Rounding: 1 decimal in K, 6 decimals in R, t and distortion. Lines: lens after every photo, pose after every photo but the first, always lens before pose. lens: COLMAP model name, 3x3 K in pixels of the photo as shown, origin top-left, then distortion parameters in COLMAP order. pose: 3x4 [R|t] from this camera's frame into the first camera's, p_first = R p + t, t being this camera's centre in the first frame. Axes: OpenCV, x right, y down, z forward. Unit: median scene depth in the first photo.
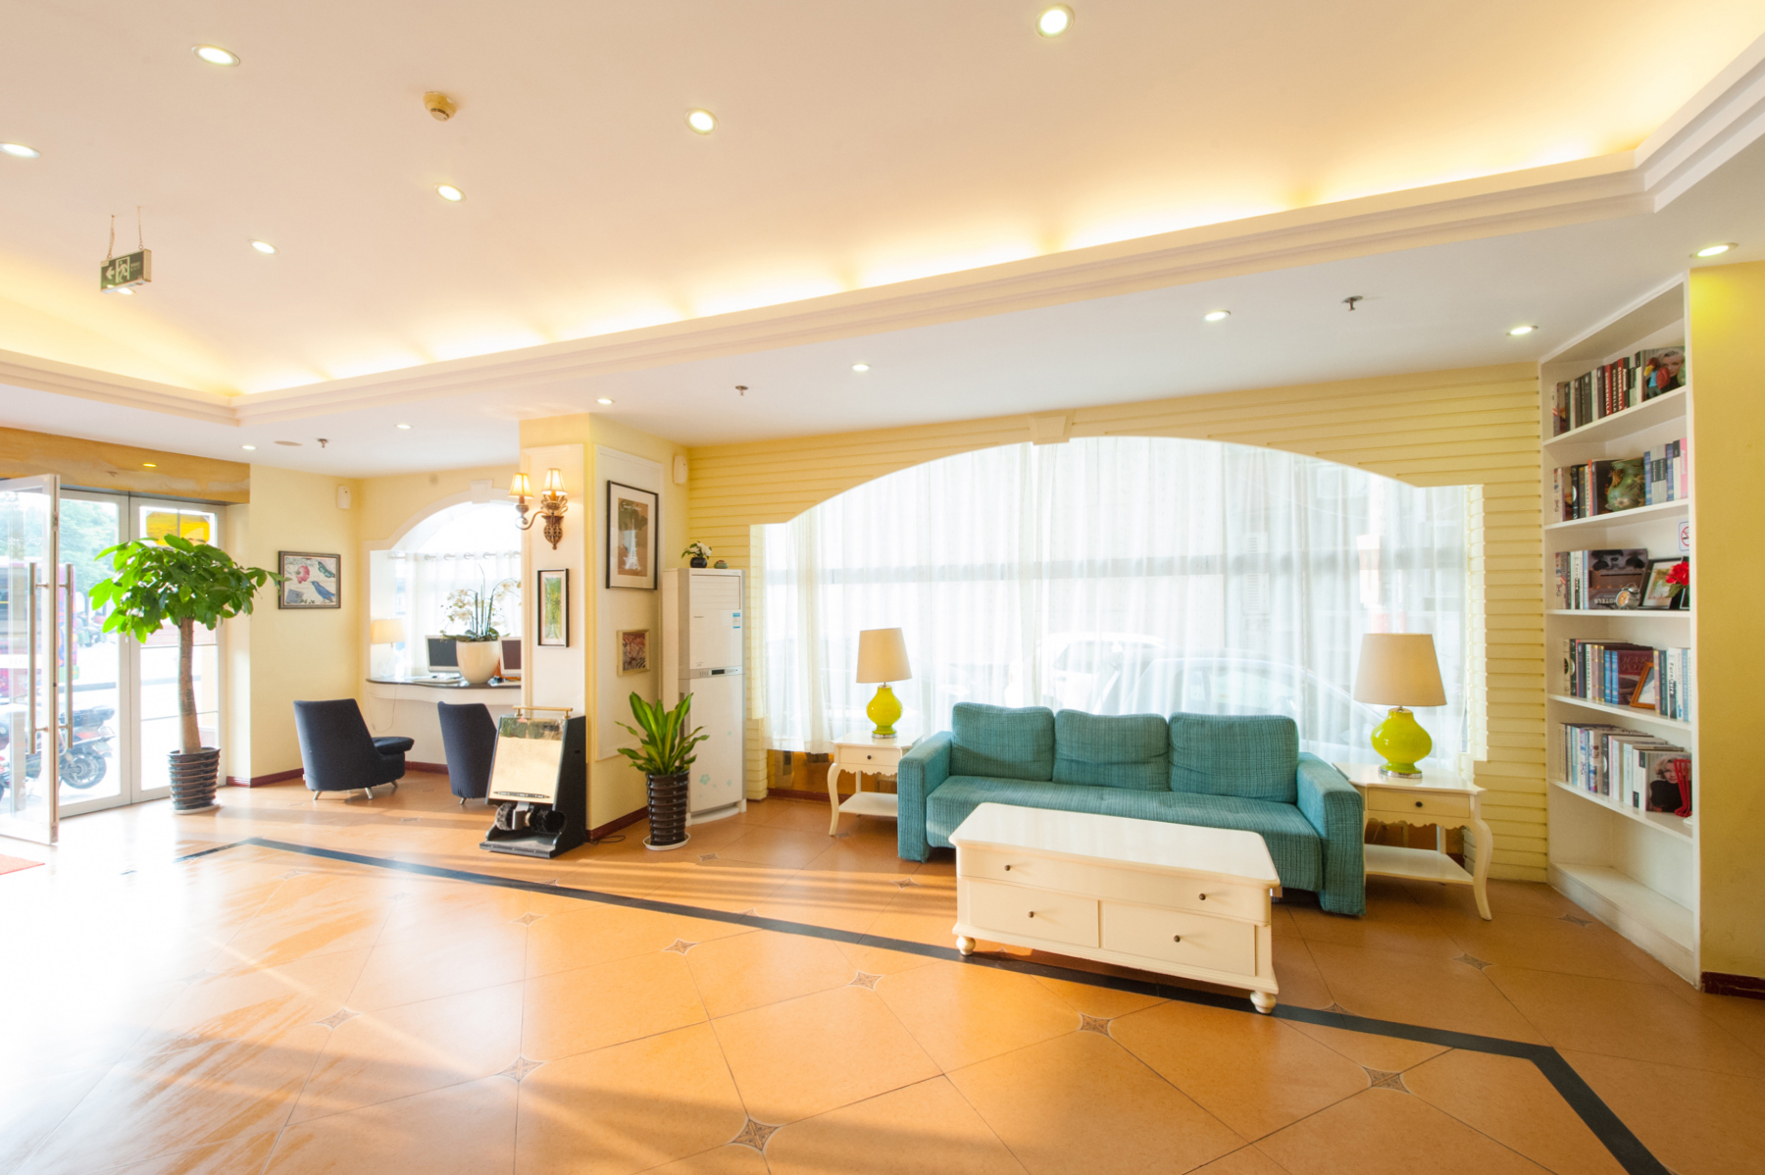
lens RADIAL K [[730.1, 0, 879.5], [0, 730.1, 595.2], [0, 0, 1]] dist [0.002927, 0.000293]
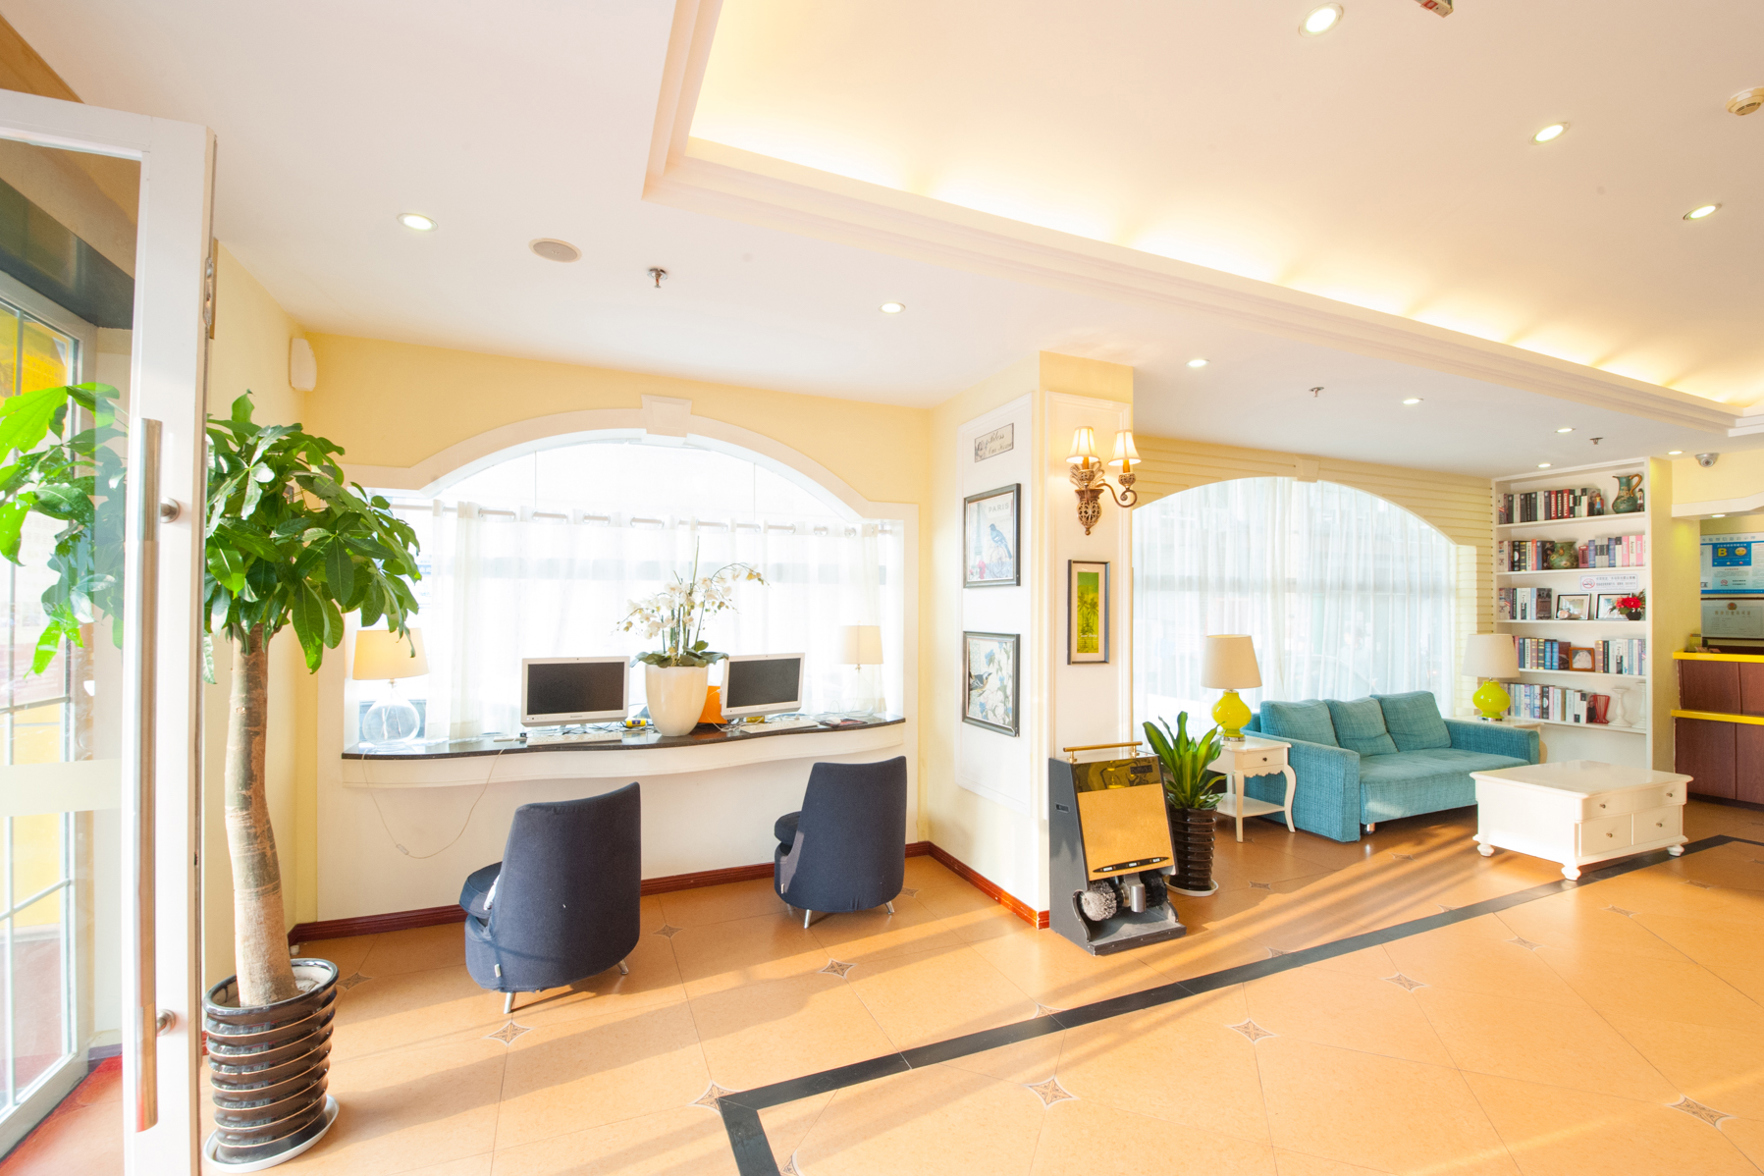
lens RADIAL K [[724.8, 0, 878.6], [0, 724.8, 599.1], [0, 0, 1]] dist [-0.001366, -0.009052]
pose [[0.727272, 0.023743, 0.685938, -1.409540], [-0.020771, 0.999705, -0.012582, 0.022906], [-0.686035, -0.005097, 0.727551, 0.774366]]
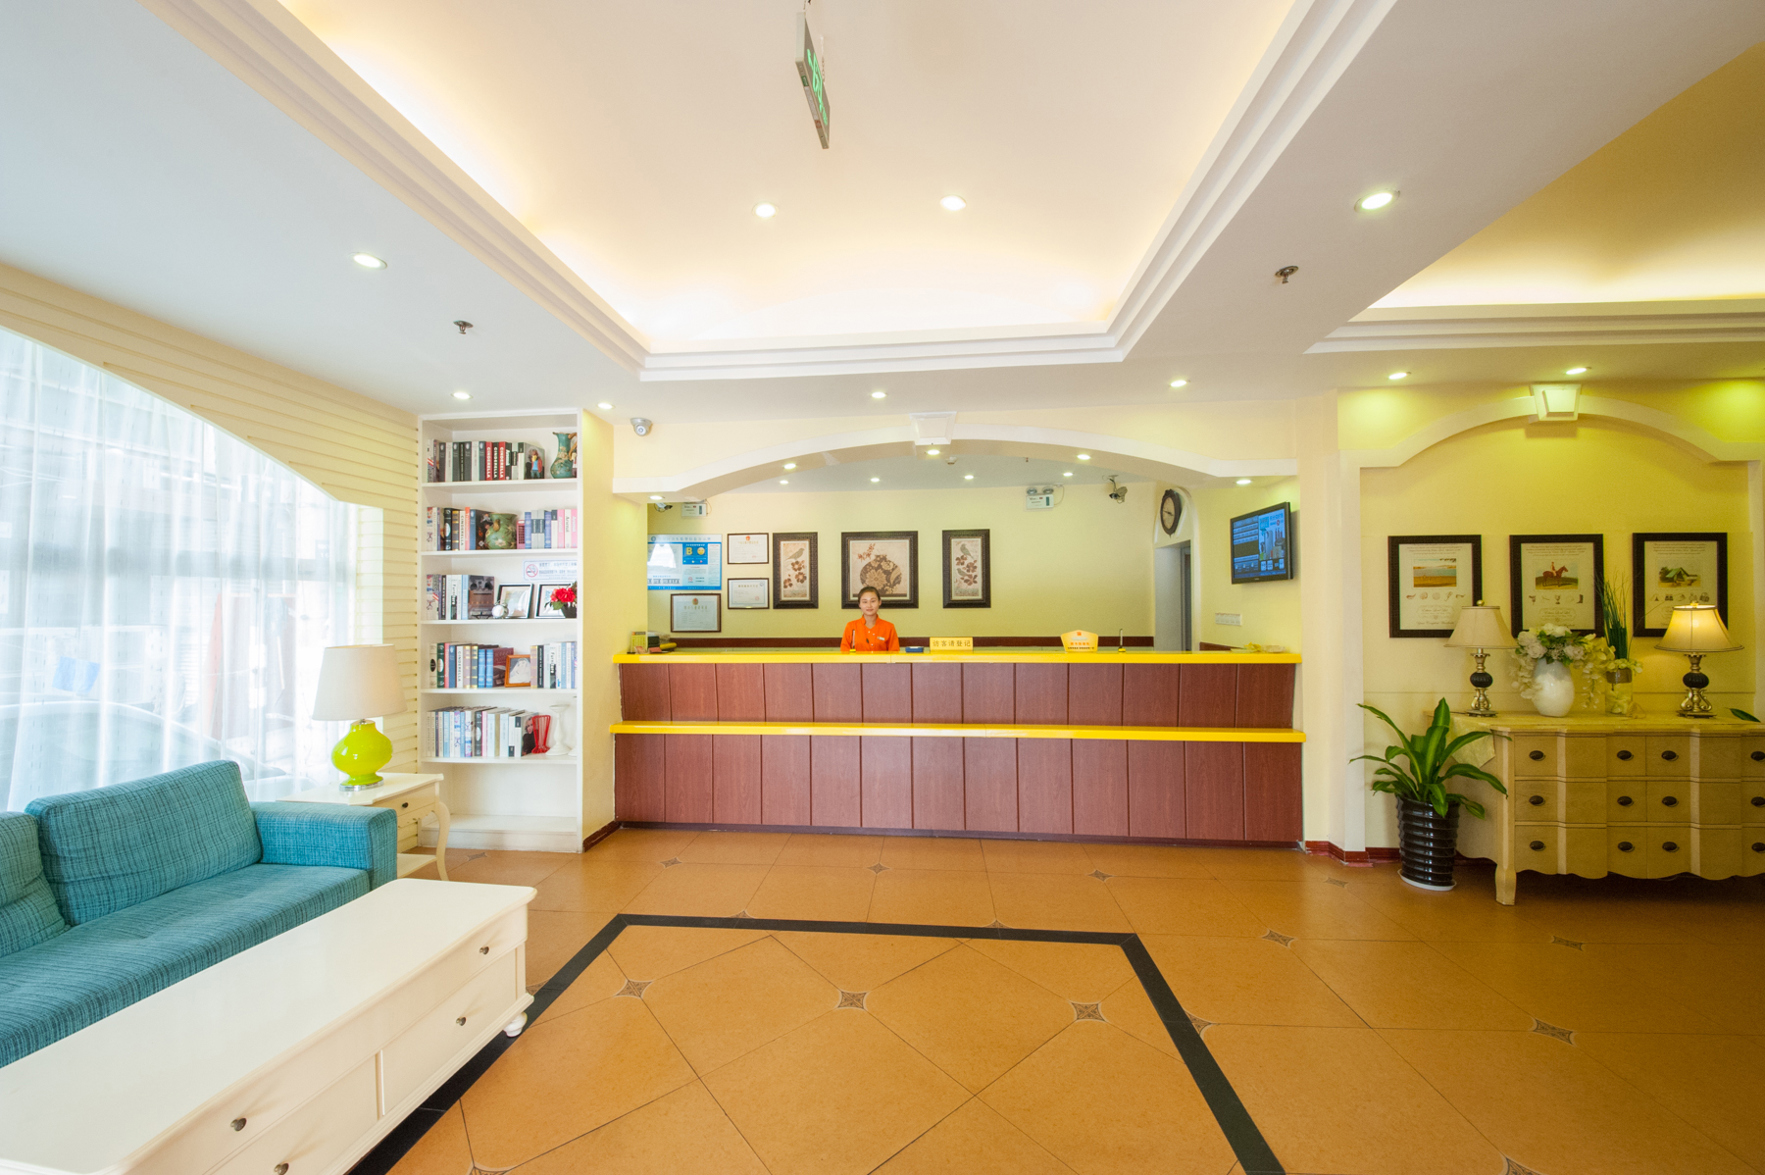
lens RADIAL K [[625.6, 0, 879.5], [0, 625.6, 599.2], [0, 0, 1]] dist [-0.020307, -0.000162]
pose [[-0.267027, 0.024851, 0.963369, -0.294252], [-0.000809, 0.999661, -0.026011, 0.010577], [-0.963689, -0.007725, -0.266916, 0.551363]]
